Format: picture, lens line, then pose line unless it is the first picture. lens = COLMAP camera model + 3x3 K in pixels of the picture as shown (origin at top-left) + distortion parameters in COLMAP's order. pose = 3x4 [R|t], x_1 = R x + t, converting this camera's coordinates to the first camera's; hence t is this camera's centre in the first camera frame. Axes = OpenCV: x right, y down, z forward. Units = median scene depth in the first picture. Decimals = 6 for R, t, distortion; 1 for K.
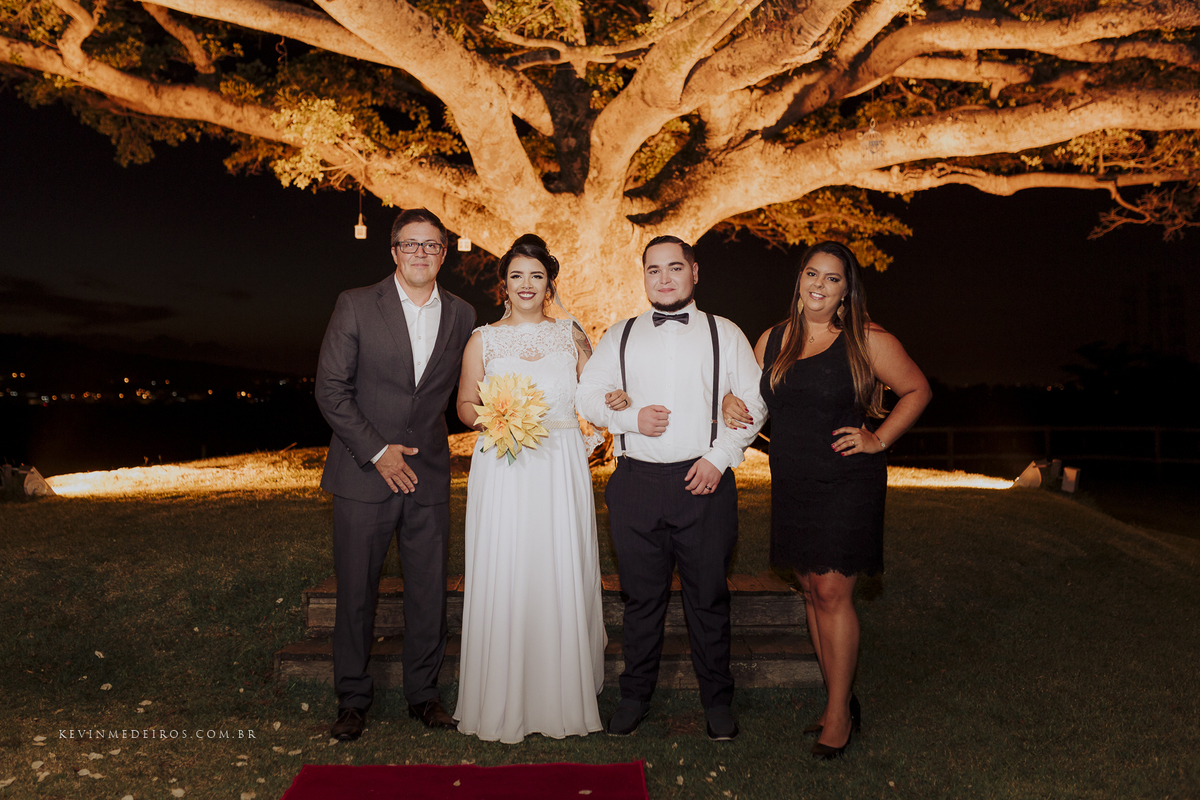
lens RADIAL K [[1238.6, 0, 570.0], [0, 1238.6, 368.1], [0, 0, 1]] dist [0.004150, 0.000000]
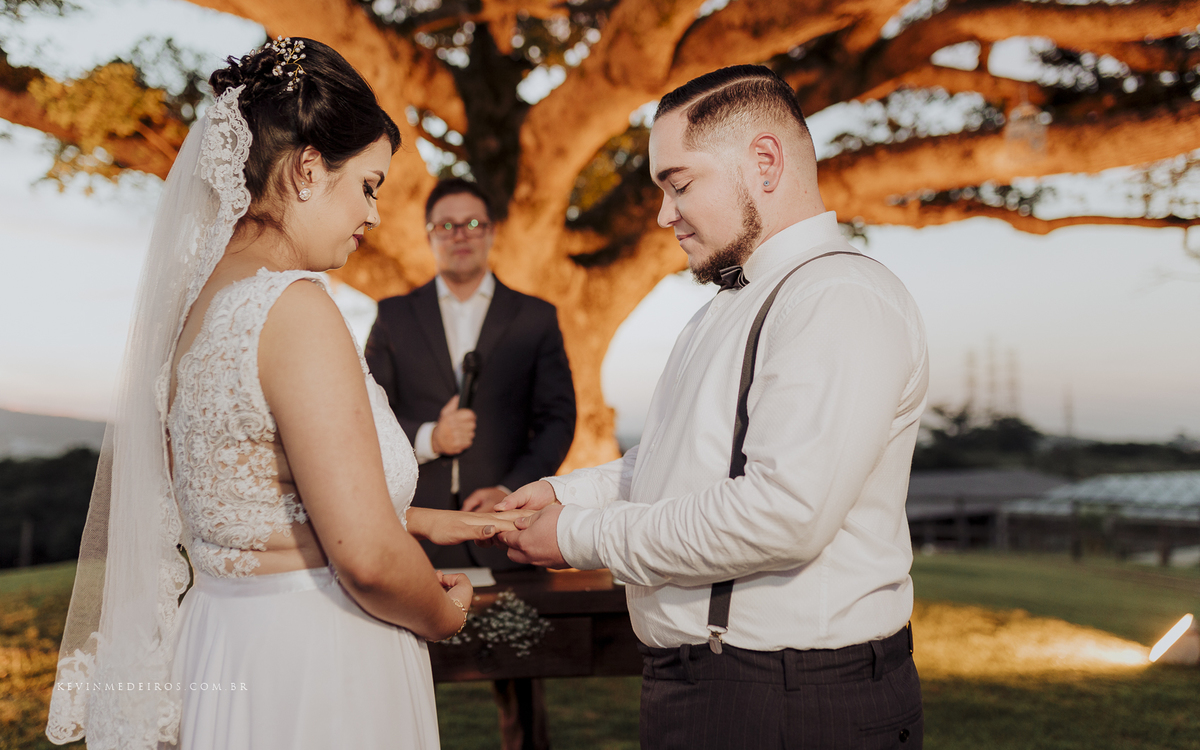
lens RADIAL K [[1202.8, 0, 594.7], [0, 1202.8, 375.7], [0, 0, 1]] dist [0.039602, 0.000000]
pose [[0.991379, 0.010025, 0.130645, -0.028432], [-0.004687, 0.999144, -0.041101, -0.026269], [-0.130945, 0.040134, 0.990577, 0.333667]]
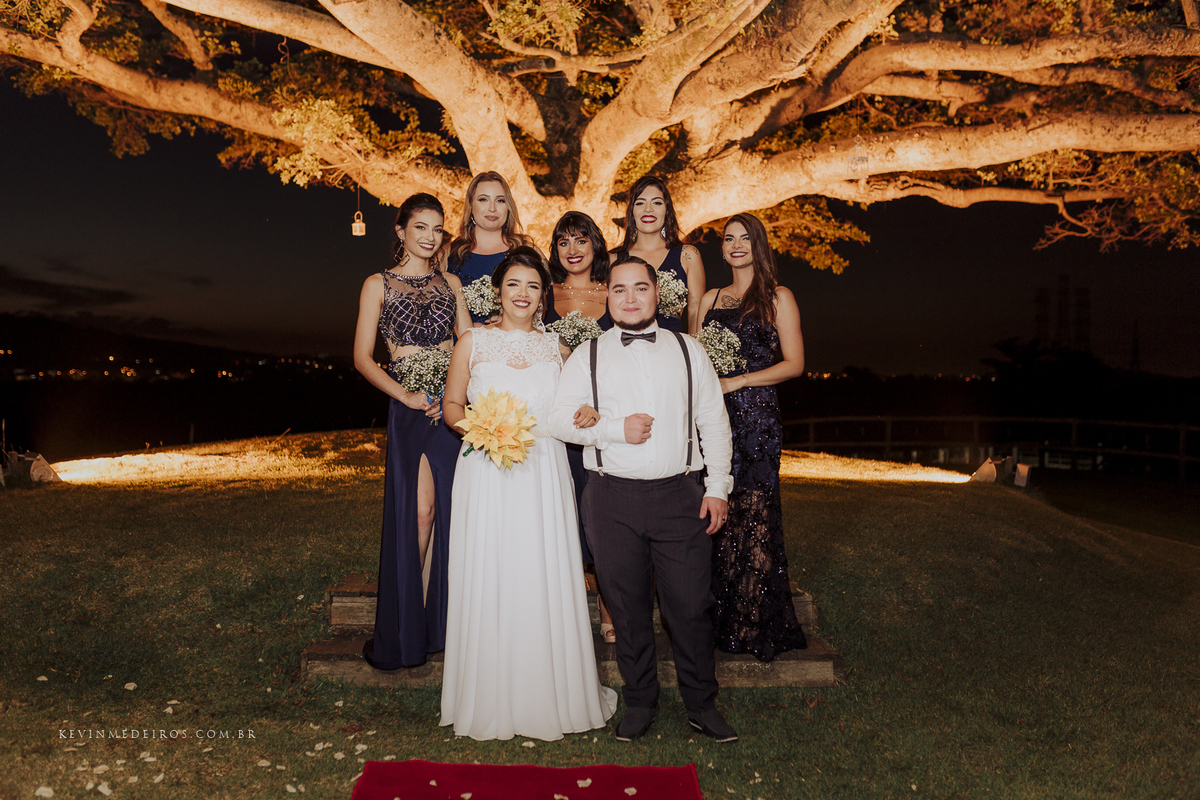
lens RADIAL K [[1145.2, 0, 601.4], [0, 1145.2, 399.9], [0, 0, 1]] dist [0.004512, 0.000000]
pose [[0.998049, 0.013476, 0.060964, -0.022301], [-0.015916, 0.999084, 0.039718, -0.008187], [-0.060373, -0.040610, 0.997349, 0.022825]]
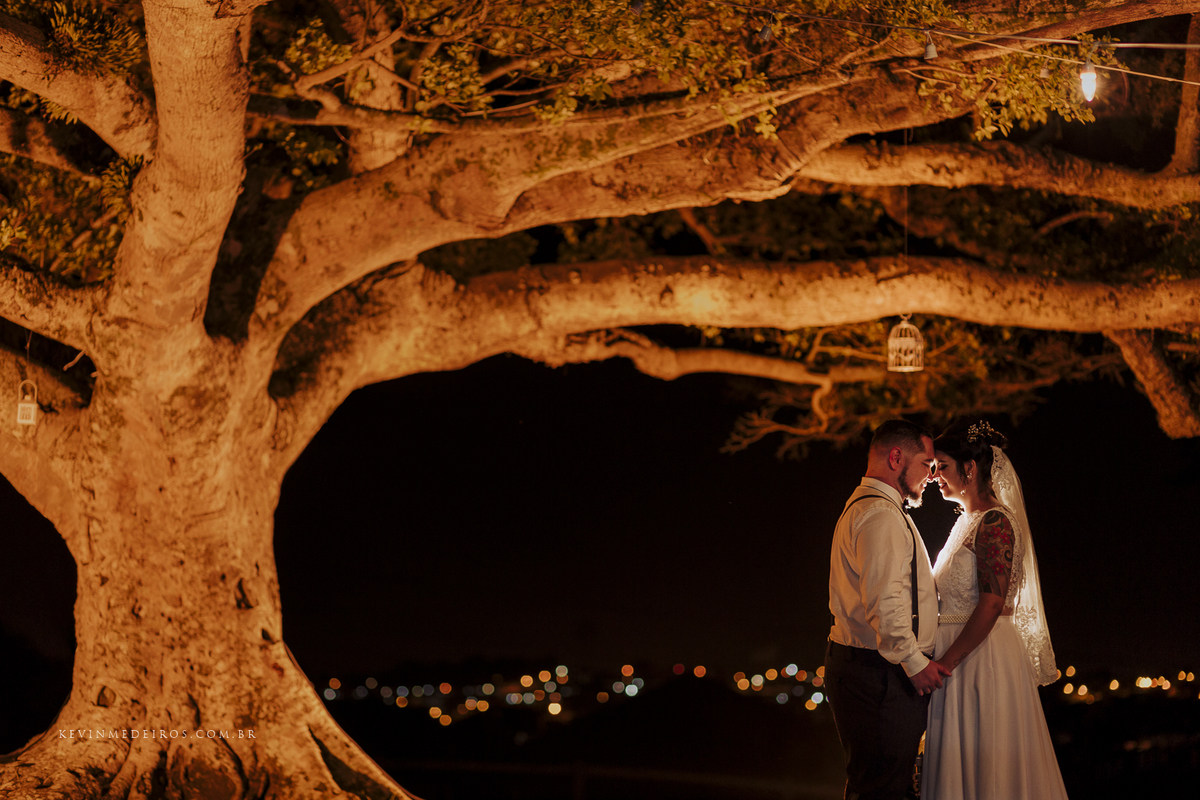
lens RADIAL K [[2891.0, 0, 599.3], [0, 2891.0, 401.3], [0, 0, 1]] dist [0.038526, 0.000000]
pose [[0.765842, 0.067274, 0.639500, -0.710847], [-0.014896, 0.996101, -0.086948, -0.000210], [-0.642856, 0.057063, 0.763858, -0.112850]]
